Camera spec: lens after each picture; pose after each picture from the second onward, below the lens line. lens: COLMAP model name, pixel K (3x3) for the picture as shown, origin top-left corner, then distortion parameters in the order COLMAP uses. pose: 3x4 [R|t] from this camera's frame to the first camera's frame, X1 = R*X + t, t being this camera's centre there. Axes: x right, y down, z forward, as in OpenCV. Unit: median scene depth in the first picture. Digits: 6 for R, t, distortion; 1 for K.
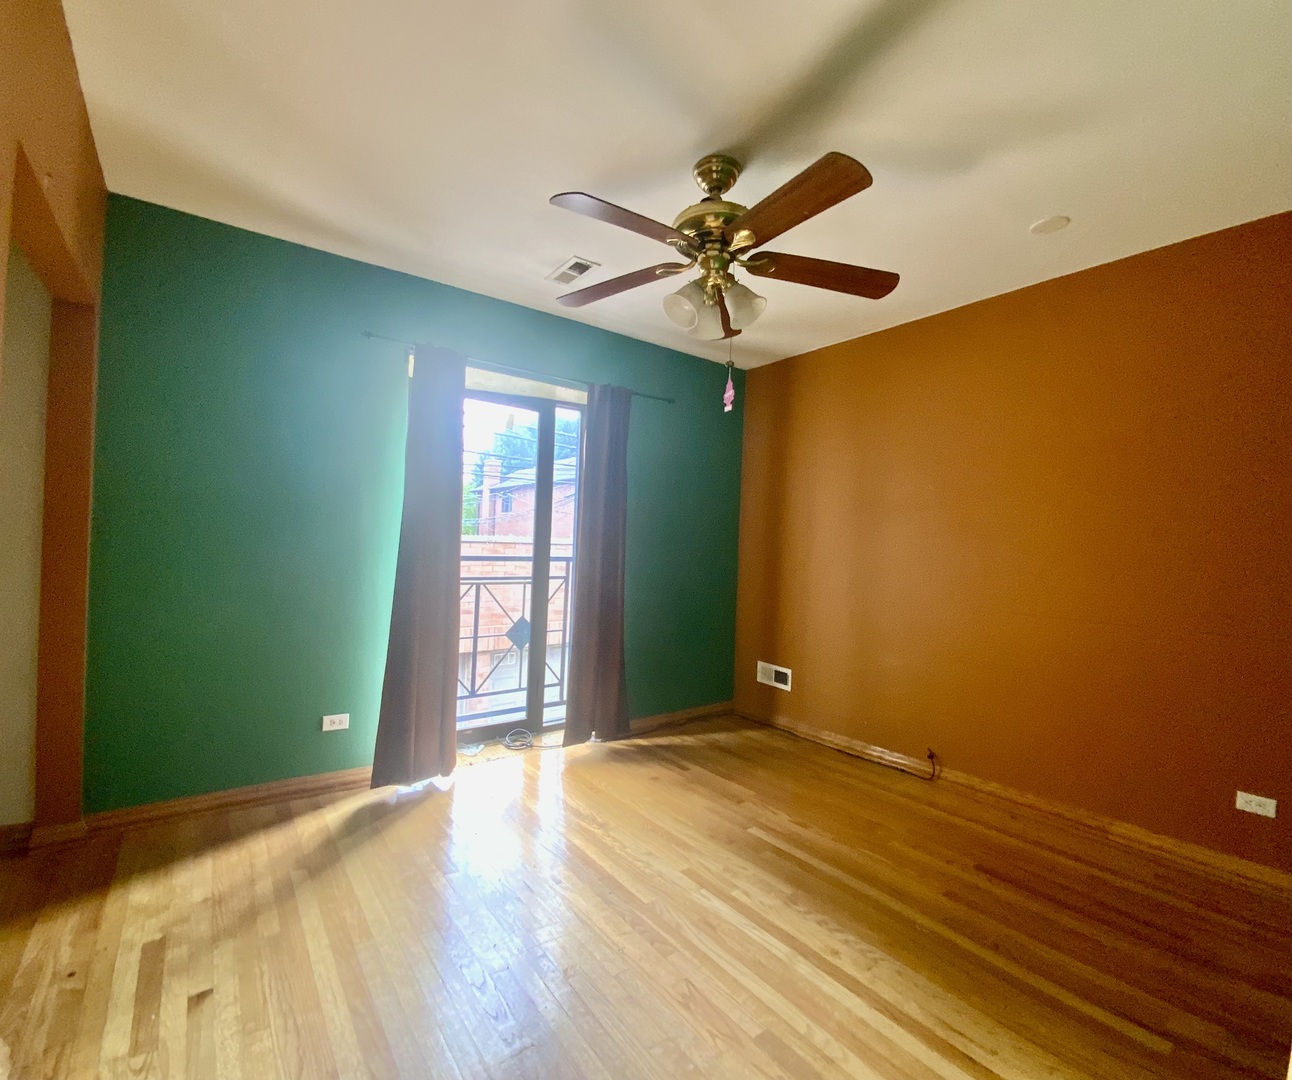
lens RADIAL K [[585.5, 0, 646.0], [0, 585.5, 540.0], [0, 0, 1]] dist [-0.000501, -0.000337]
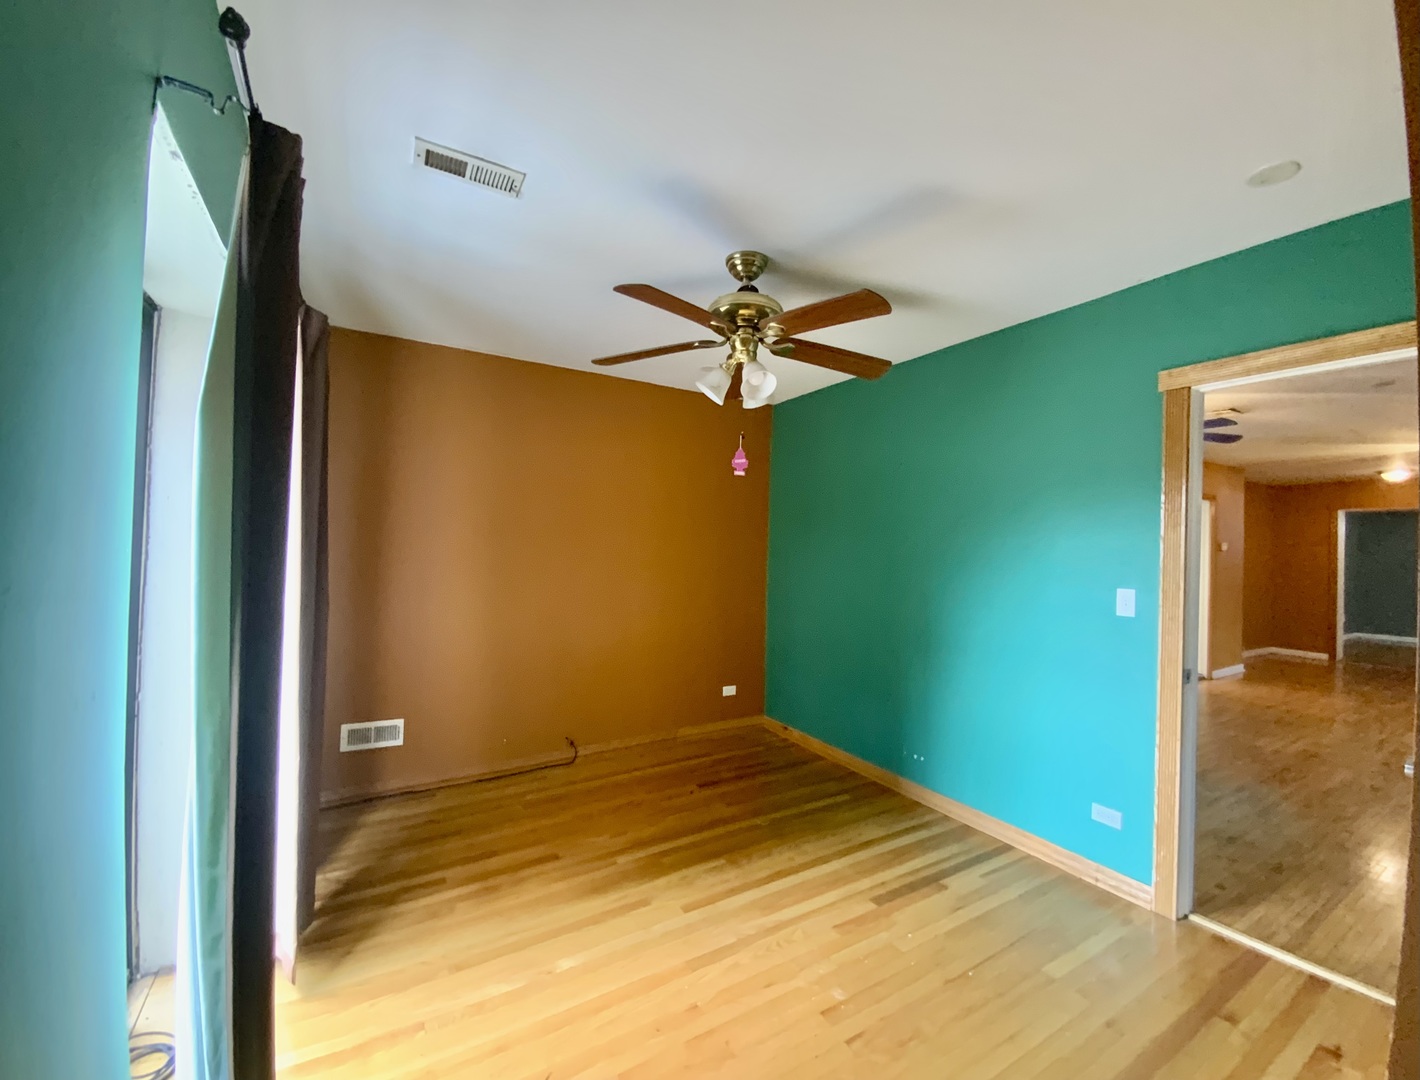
lens RADIAL K [[585.2, 0, 710.0], [0, 585.2, 540.0], [0, 0, 1]] dist [-0.000999, -0.000223]
pose [[0.118268, -0.025380, 0.992657, -0.868572], [-0.018801, 0.999437, 0.027793, -0.107140], [-0.992804, -0.021950, 0.117724, 0.789711]]
